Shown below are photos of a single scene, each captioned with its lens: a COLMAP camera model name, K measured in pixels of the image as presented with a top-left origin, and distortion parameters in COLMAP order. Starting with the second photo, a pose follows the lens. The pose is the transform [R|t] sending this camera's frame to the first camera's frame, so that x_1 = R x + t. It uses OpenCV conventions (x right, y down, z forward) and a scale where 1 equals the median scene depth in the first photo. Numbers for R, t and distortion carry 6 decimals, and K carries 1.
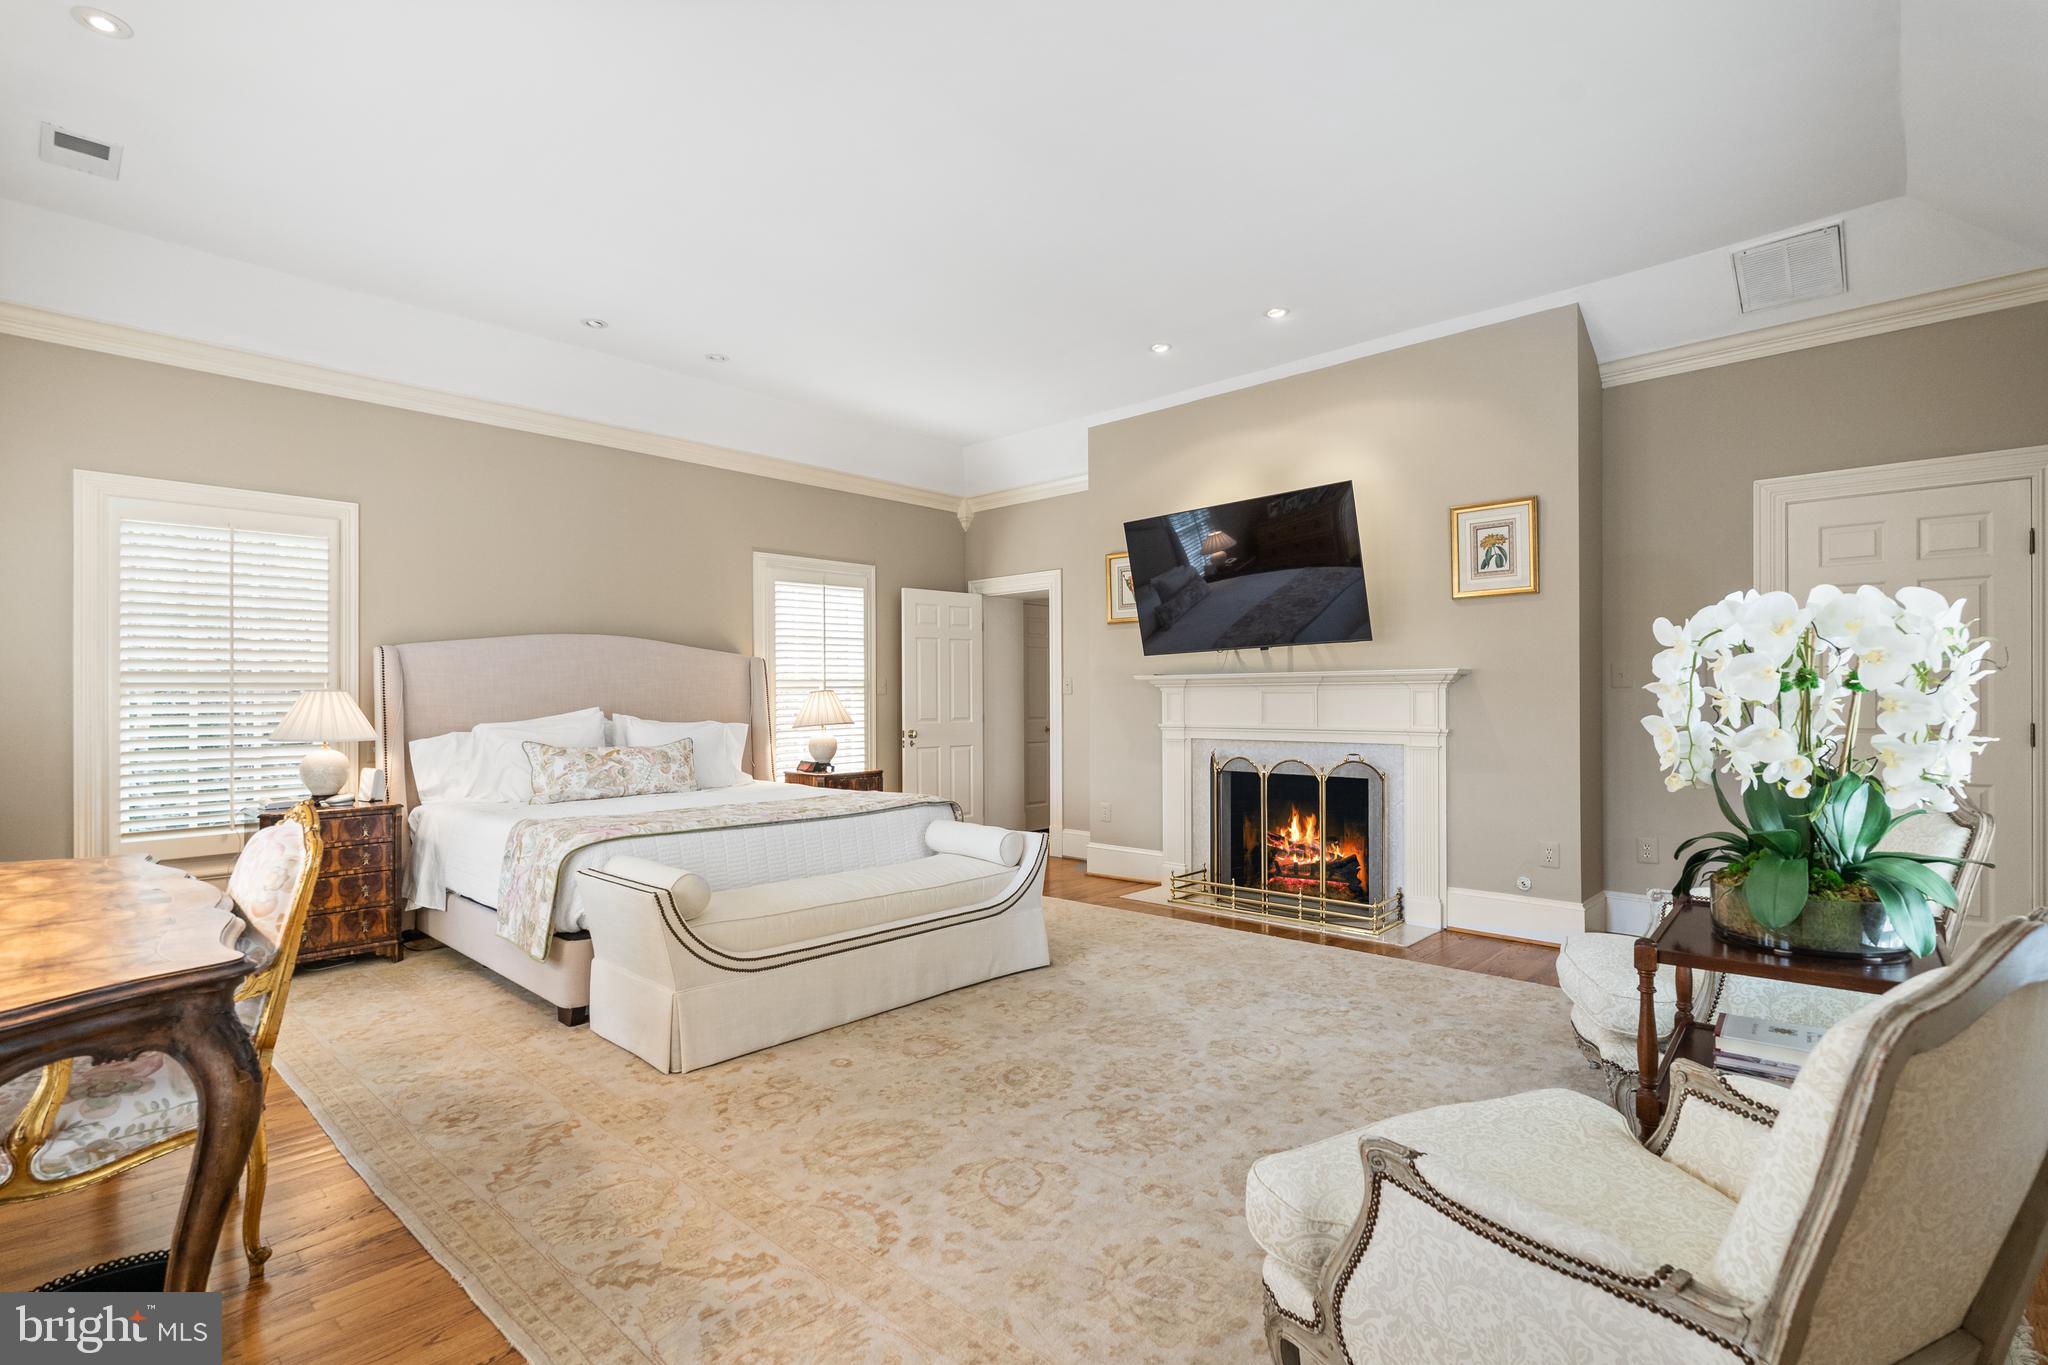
lens RADIAL K [[988.9, 0, 1028.2], [0, 988.9, 700.0], [0, 0, 1]] dist [0.012677, -0.000311]
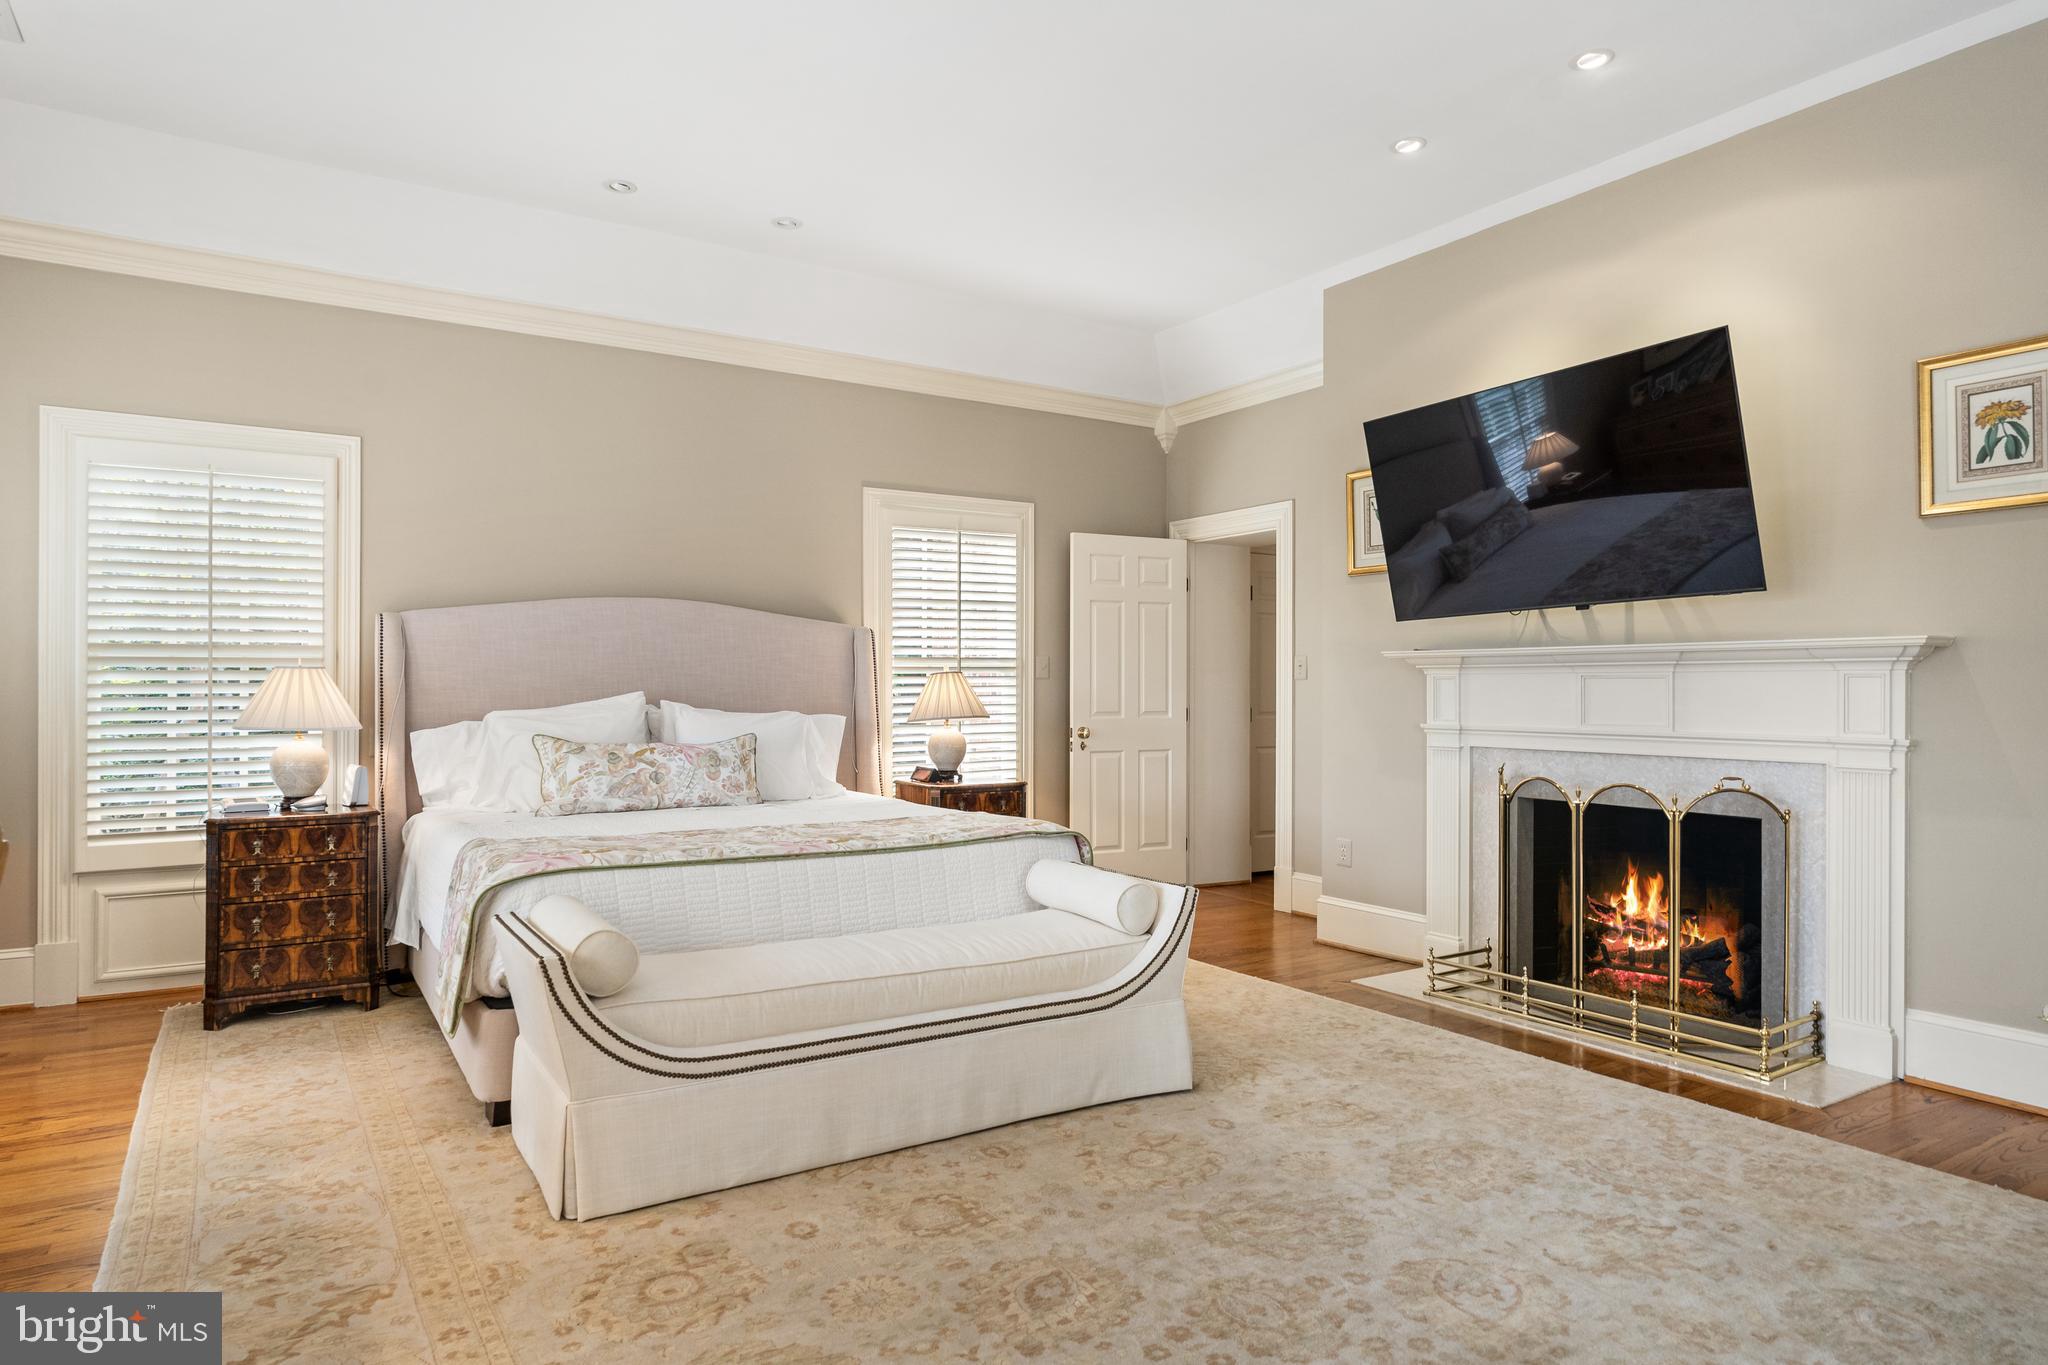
lens RADIAL K [[1244.2, 0, 1016.5], [0, 1244.2, 691.0], [0, 0, 1]] dist [0.008208, 0.003269]
pose [[0.967058, 0.007675, -0.254442, 0.104669], [-0.007343, 0.999970, 0.002254, 0.003010], [0.254452, -0.000312, 0.967085, 0.155653]]
